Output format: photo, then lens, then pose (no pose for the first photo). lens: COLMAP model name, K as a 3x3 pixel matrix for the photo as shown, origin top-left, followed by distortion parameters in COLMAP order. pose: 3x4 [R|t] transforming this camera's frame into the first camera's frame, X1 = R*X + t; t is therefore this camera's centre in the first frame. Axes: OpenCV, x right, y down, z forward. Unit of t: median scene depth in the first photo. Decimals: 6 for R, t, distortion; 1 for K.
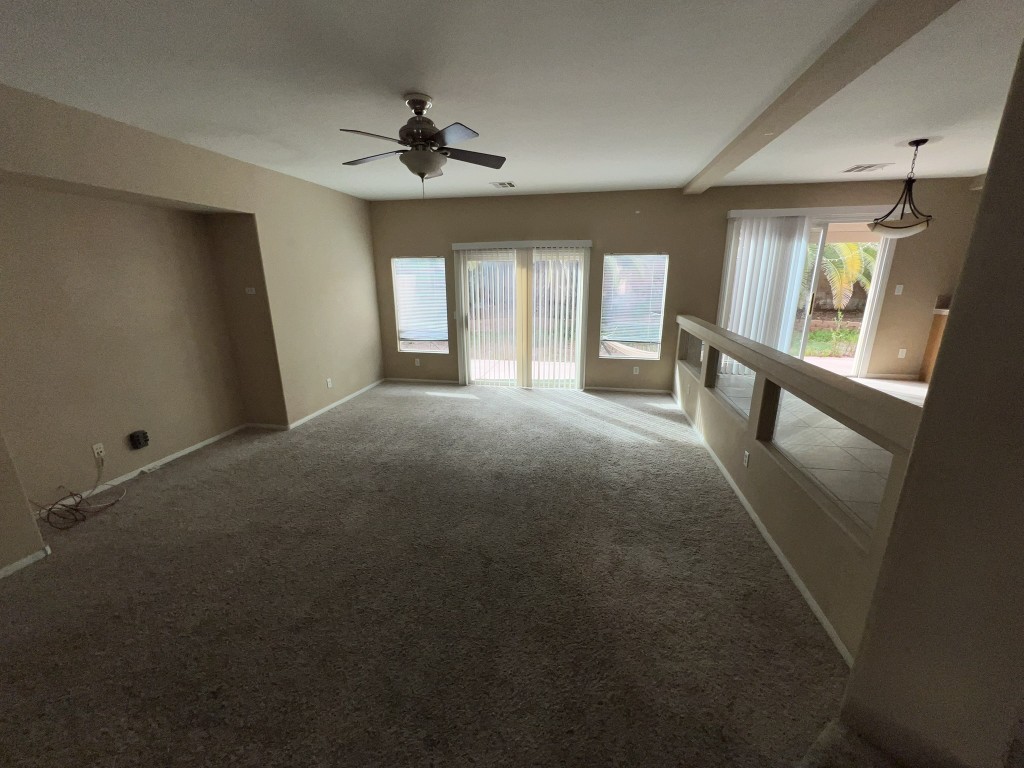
lens RADIAL K [[409.2, 0, 510.3], [0, 409.2, 385.4], [0, 0, 1]] dist [-0.001454, -0.000083]
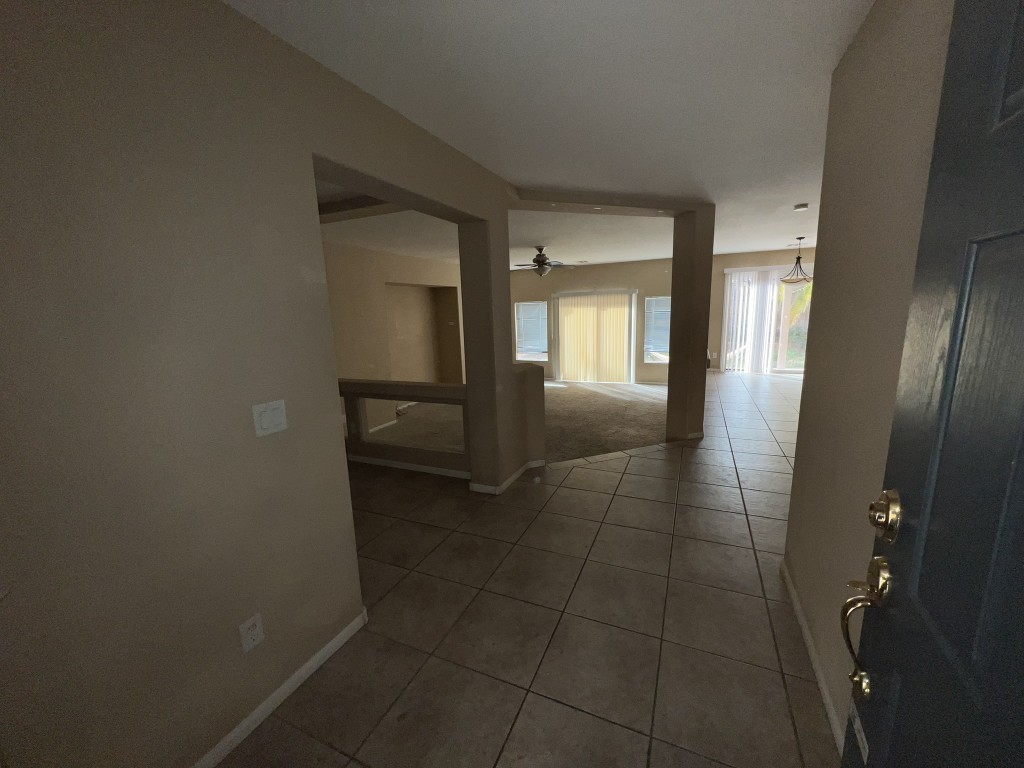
lens RADIAL K [[409.2, 0, 510.3], [0, 409.2, 385.4], [0, 0, 1]] dist [-0.001454, -0.000083]
pose [[0.973656, 0.014545, -0.227559, 0.106255], [-0.030960, 0.997155, -0.068733, 0.194419], [0.225912, 0.073967, 0.971336, -0.837310]]
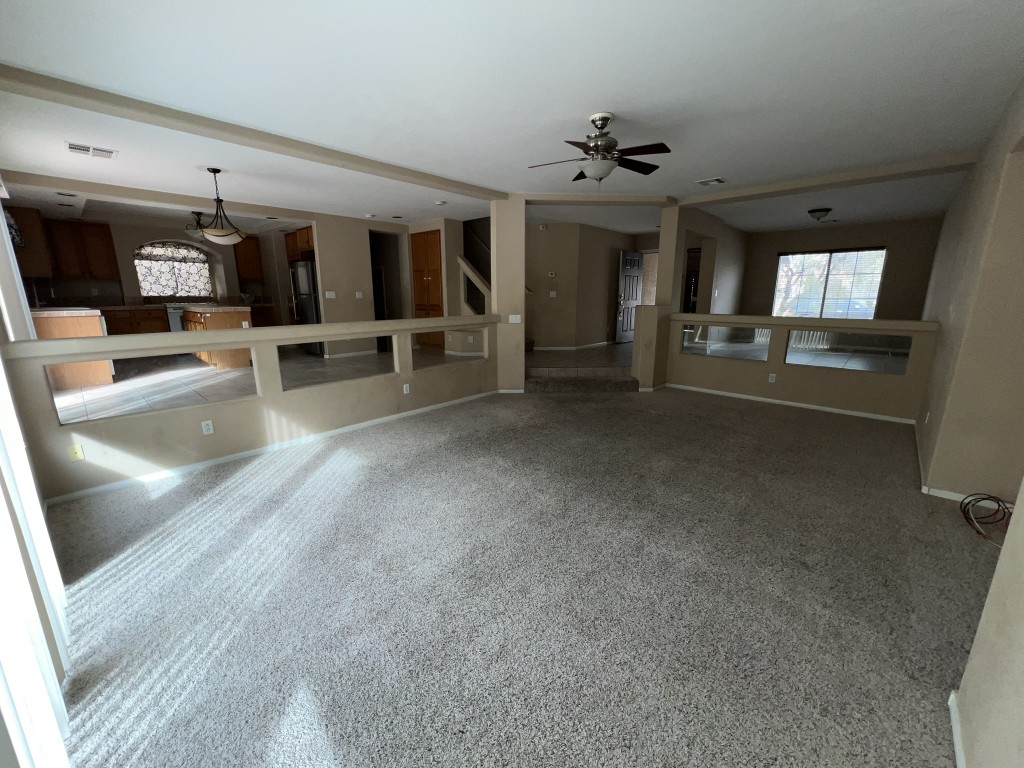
lens RADIAL K [[409.2, 0, 510.3], [0, 409.2, 385.4], [0, 0, 1]] dist [-0.001454, -0.000083]
pose [[-0.846163, -0.112653, 0.520882, -0.407503], [0.142531, 0.893959, 0.424878, -0.313238], [-0.513511, 0.433758, -0.740379, 1.368305]]
